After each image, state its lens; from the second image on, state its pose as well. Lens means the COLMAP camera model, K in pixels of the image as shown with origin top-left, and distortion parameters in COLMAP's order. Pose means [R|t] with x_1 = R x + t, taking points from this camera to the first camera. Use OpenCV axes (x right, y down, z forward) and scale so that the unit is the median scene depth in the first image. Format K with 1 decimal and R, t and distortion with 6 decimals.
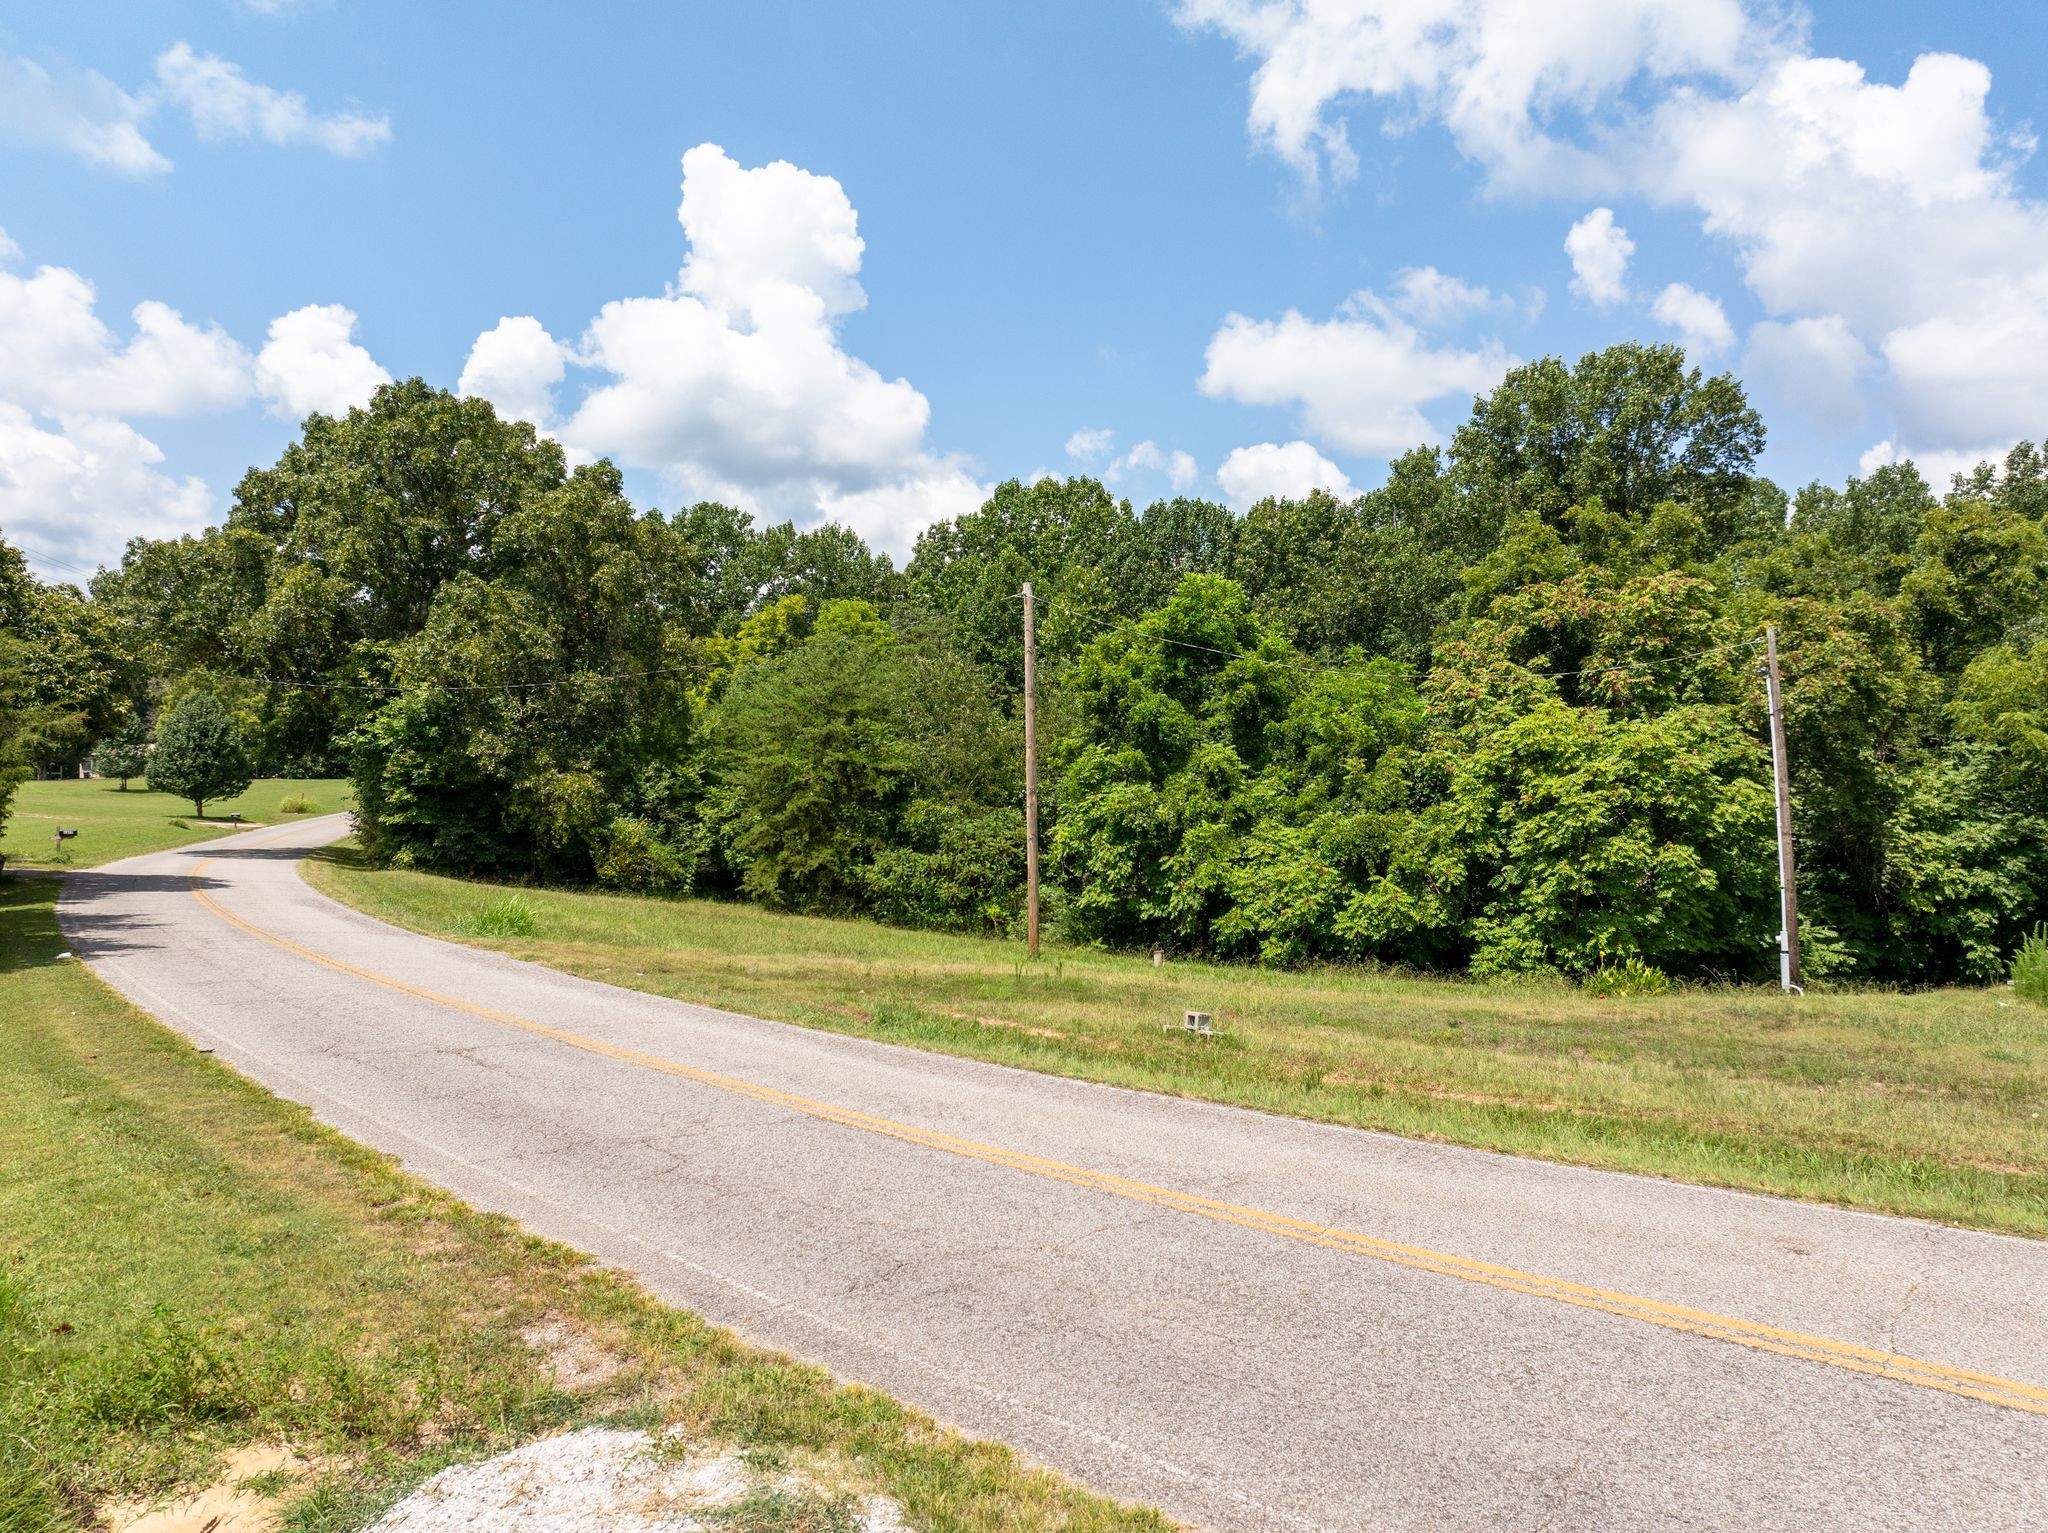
lens RADIAL K [[1424.0, 0, 1024.0], [0, 1424.0, 766.5], [0, 0, 1]] dist [-0.048942, 0.000821]
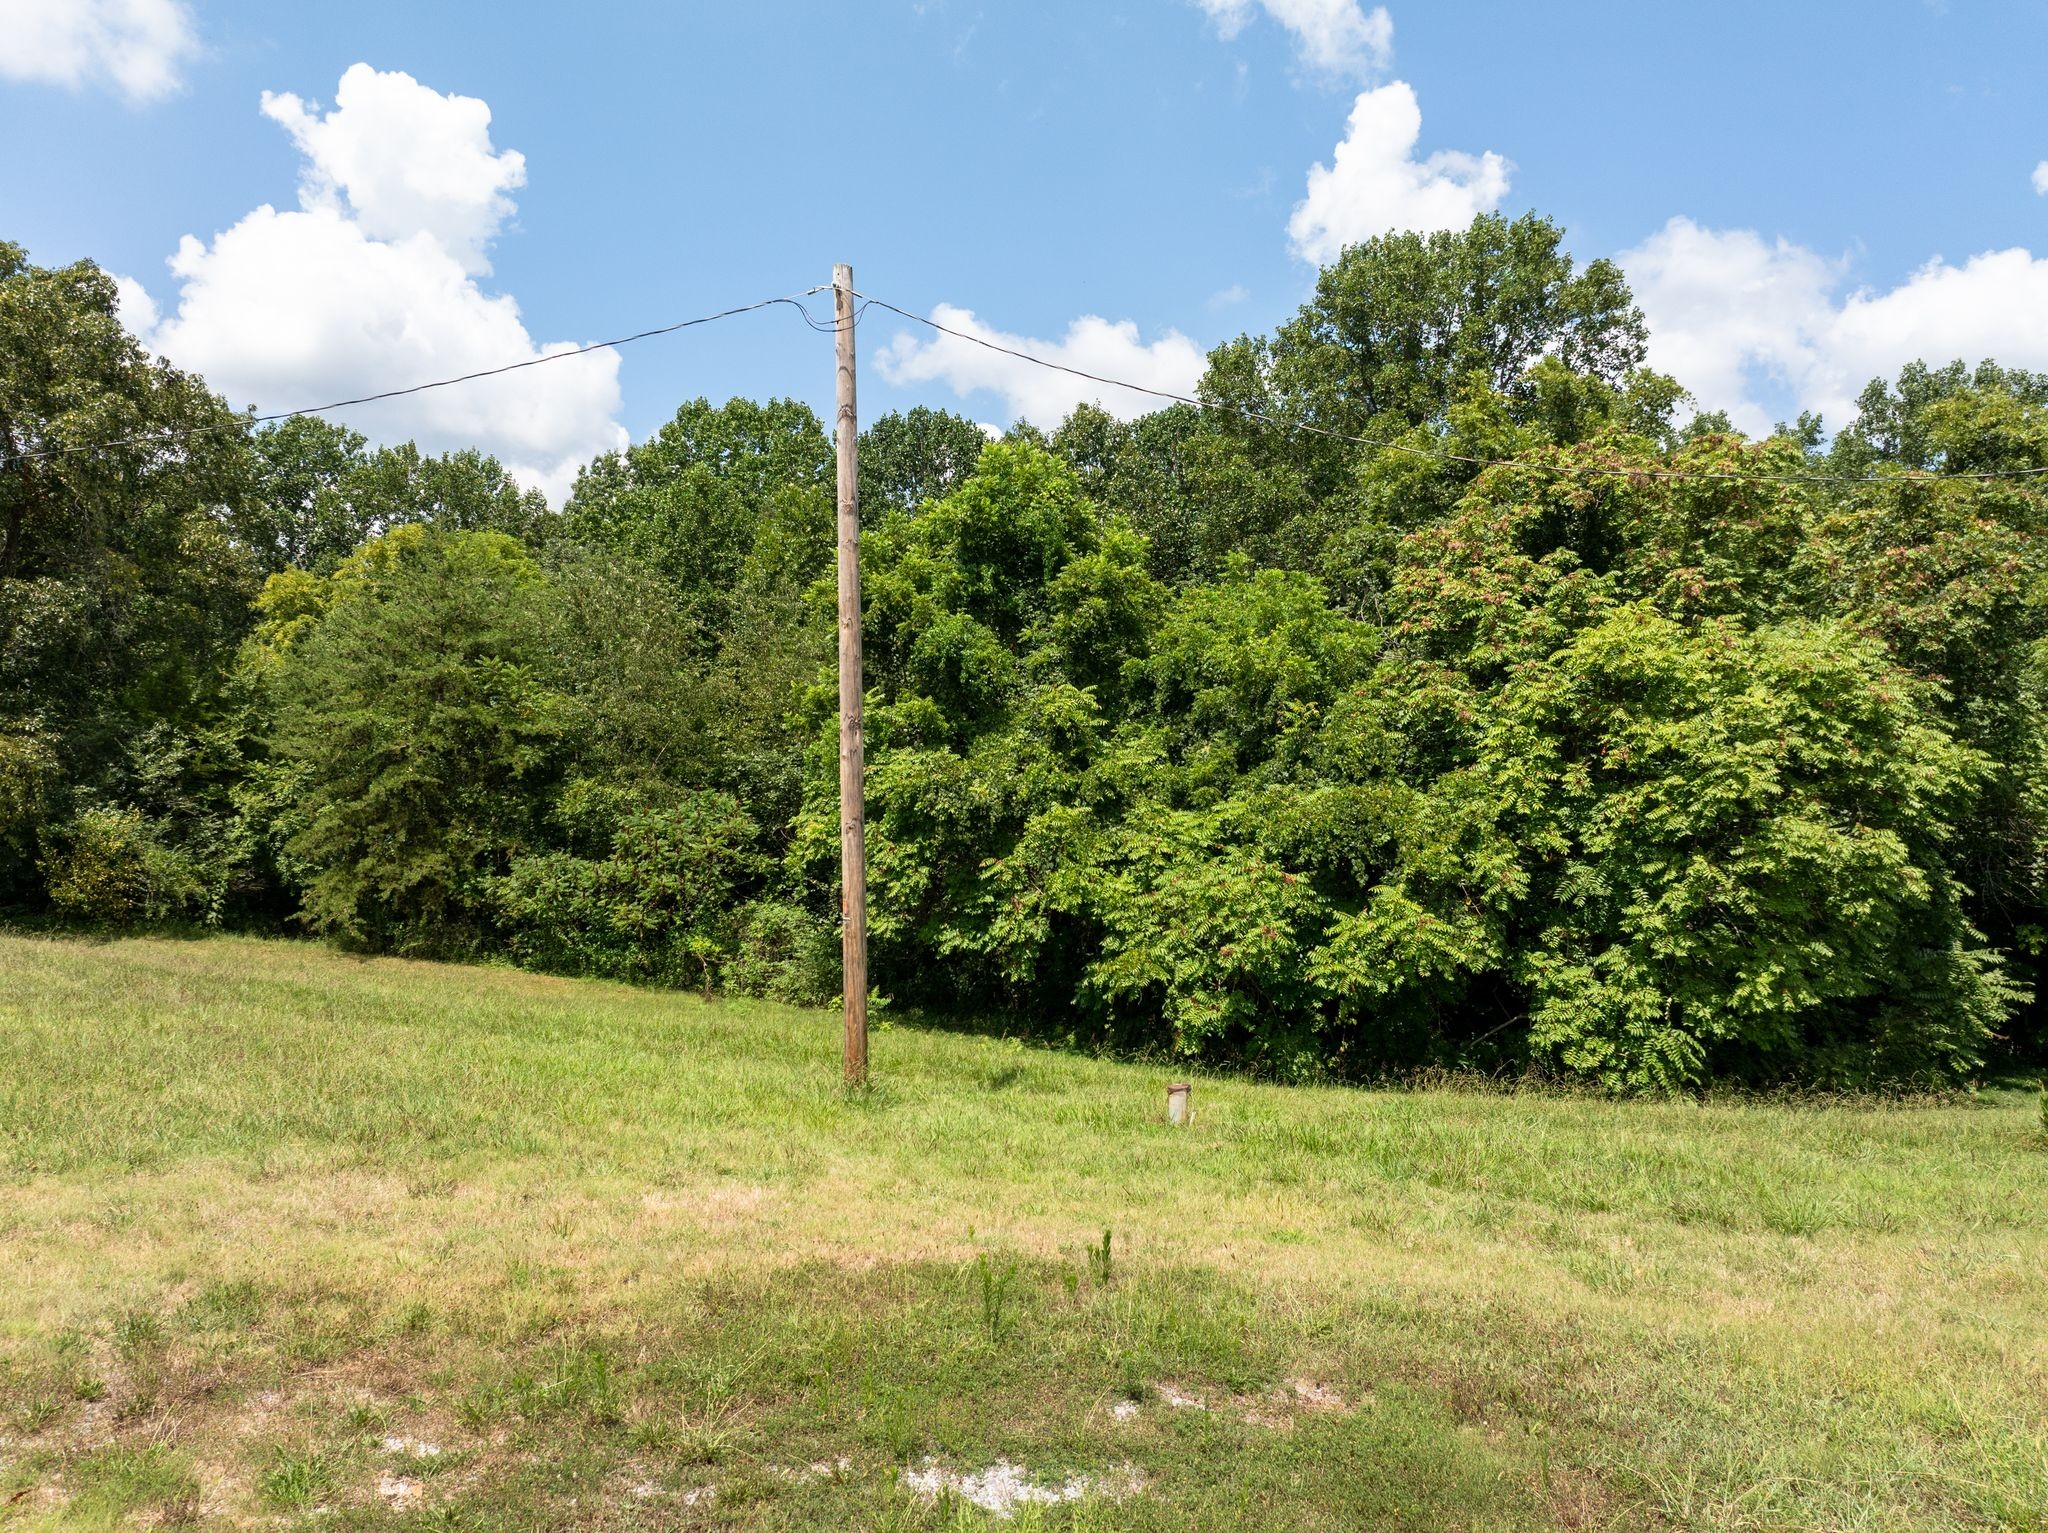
lens RADIAL K [[1424.0, 0, 1024.0], [0, 1424.0, 766.5], [0, 0, 1]] dist [-0.048942, 0.000821]
pose [[0.973356, 0.000599, 0.229297, -0.026548], [-0.000444, 1.000000, -0.000727, 0.020168], [-0.229297, 0.000606, 0.973356, 0.340126]]
